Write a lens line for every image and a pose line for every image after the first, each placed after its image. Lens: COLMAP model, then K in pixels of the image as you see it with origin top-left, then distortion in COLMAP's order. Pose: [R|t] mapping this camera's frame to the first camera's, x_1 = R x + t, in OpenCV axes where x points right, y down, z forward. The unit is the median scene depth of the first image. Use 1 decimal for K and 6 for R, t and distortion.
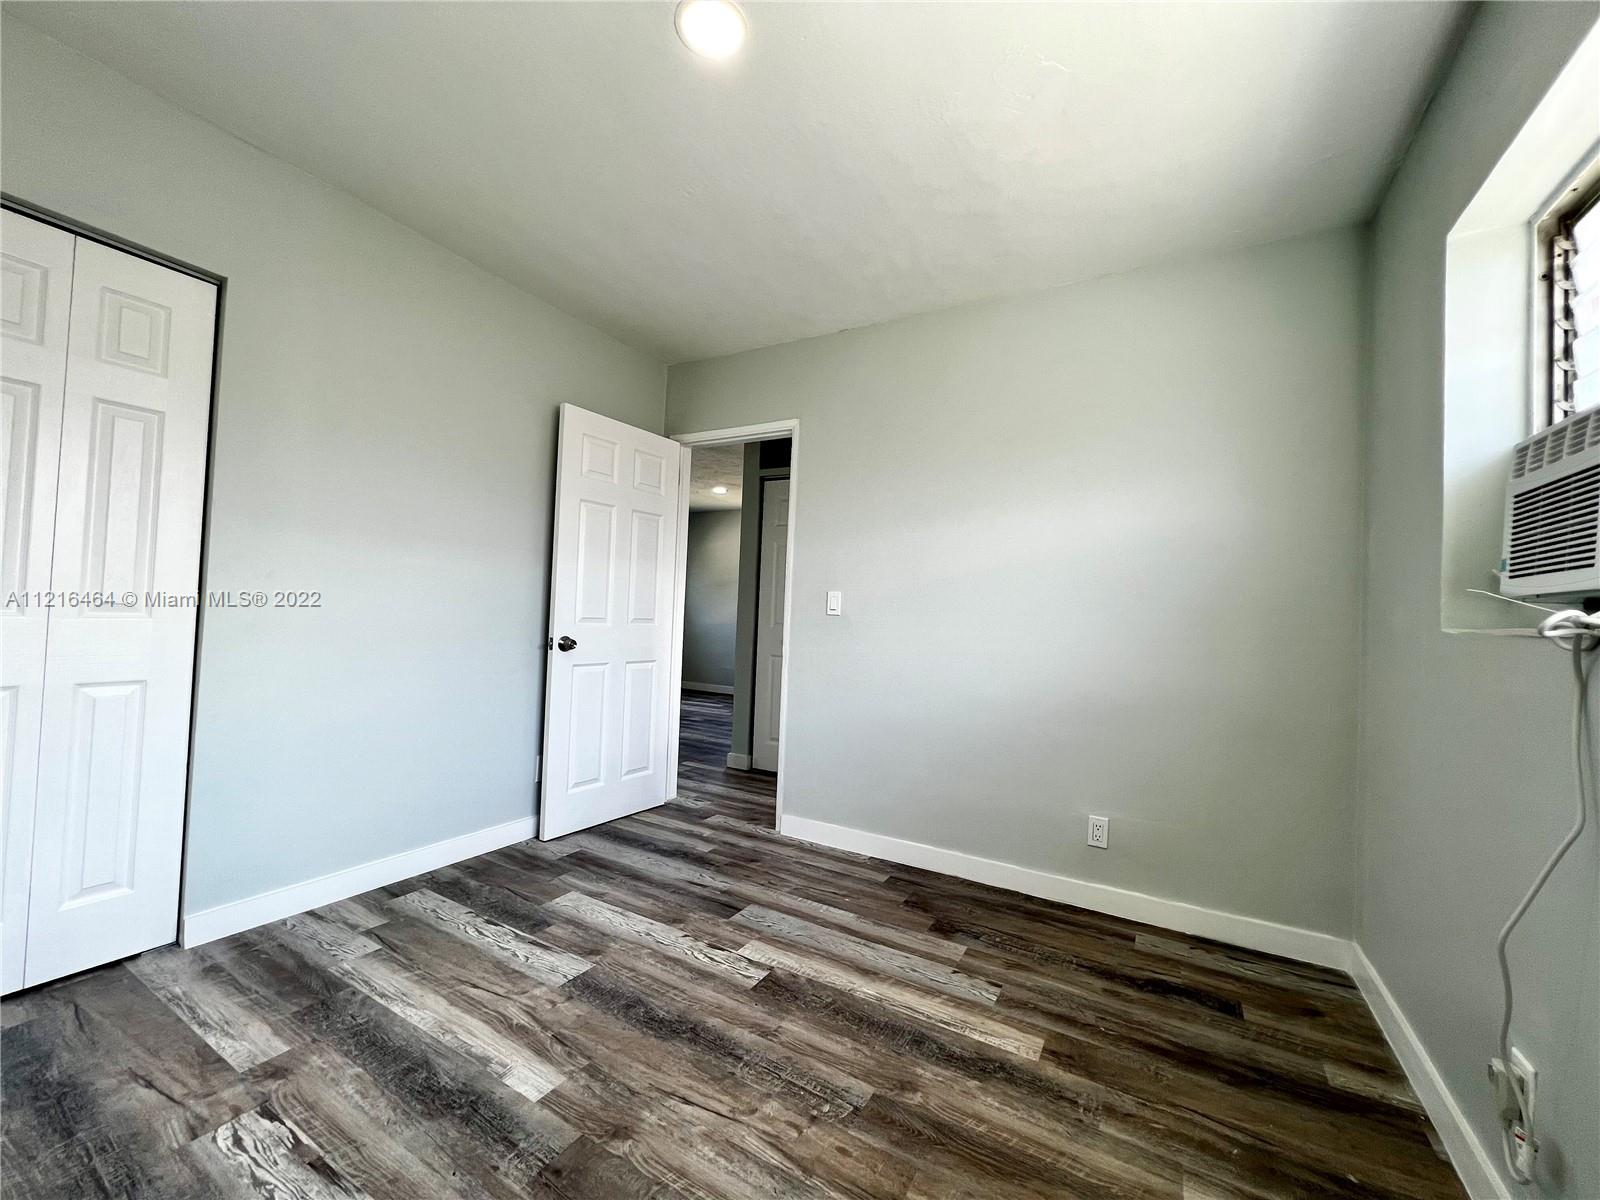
lens RADIAL K [[640.4, 0, 797.0], [0, 640.4, 598.5], [0, 0, 1]] dist [-0.001431, 0.000824]
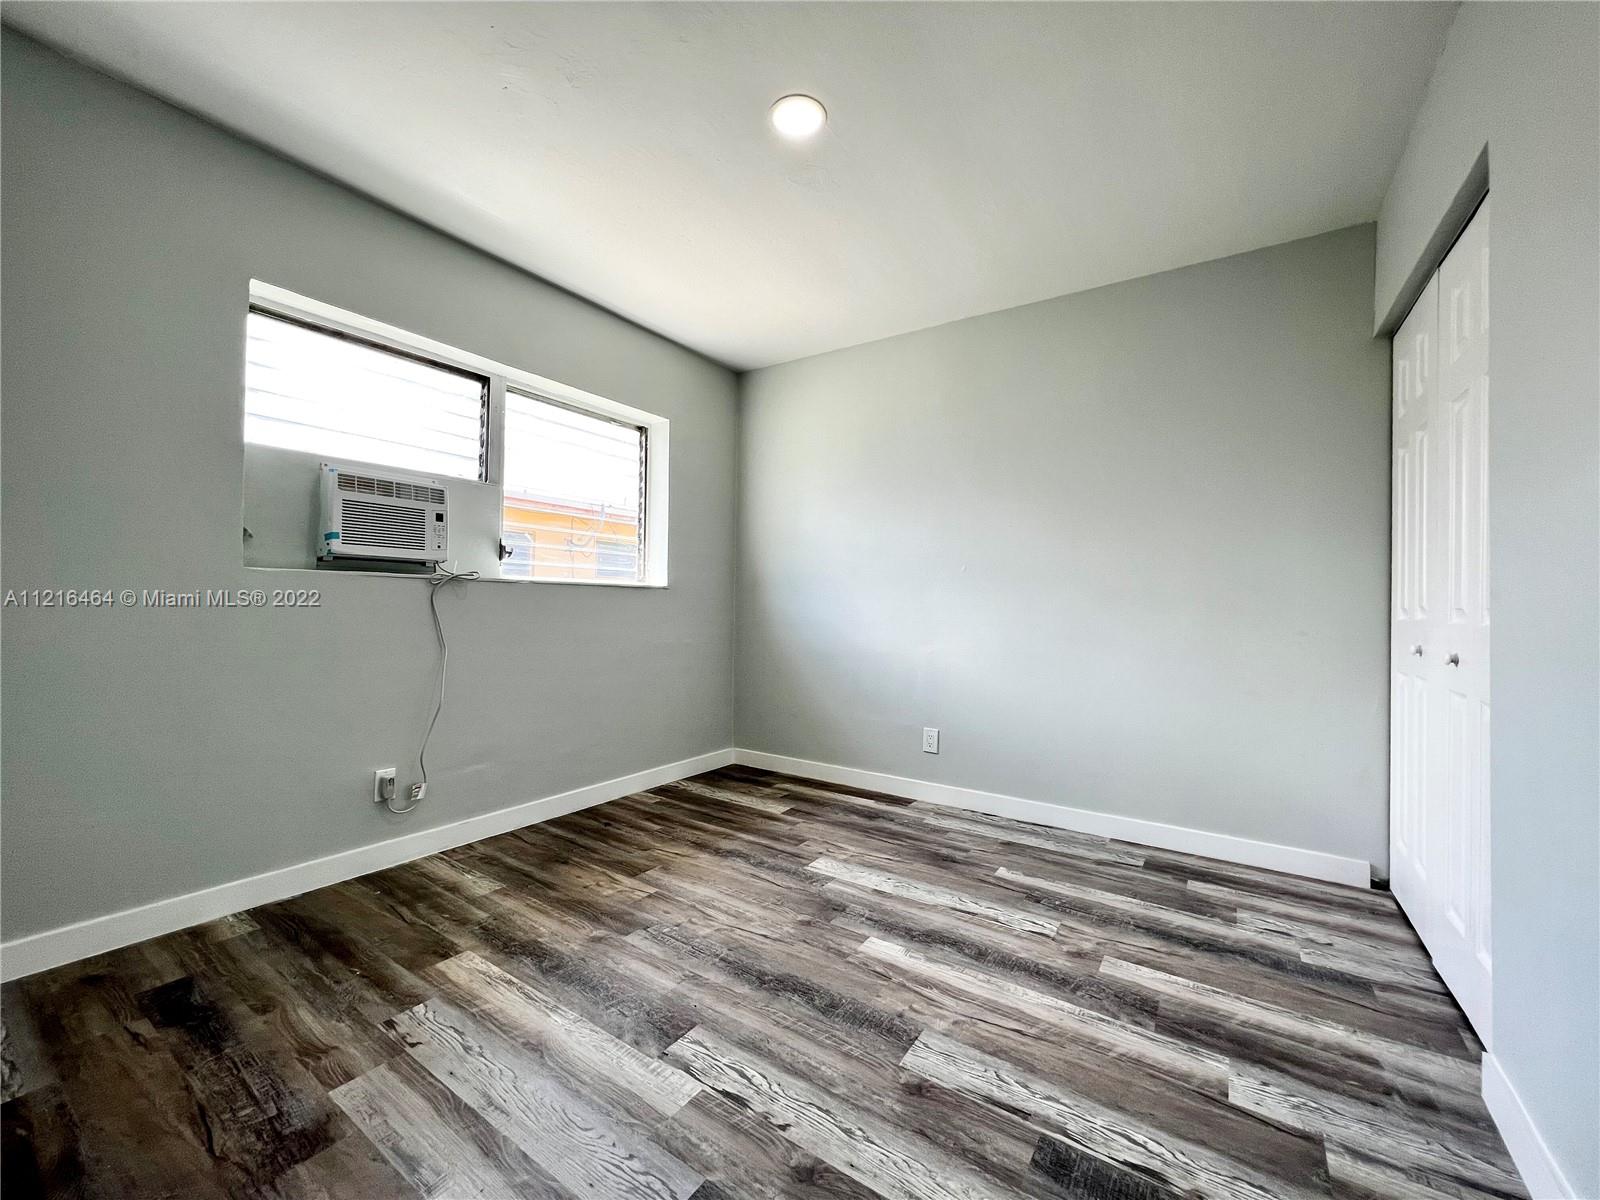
lens RADIAL K [[640.4, 0, 797.0], [0, 640.4, 598.5], [0, 0, 1]] dist [-0.001431, 0.000824]
pose [[-0.995773, -0.057187, 0.071876, -0.240515], [-0.059603, 0.997711, -0.031930, 0.075372], [-0.069886, -0.036079, -0.996902, 1.926571]]
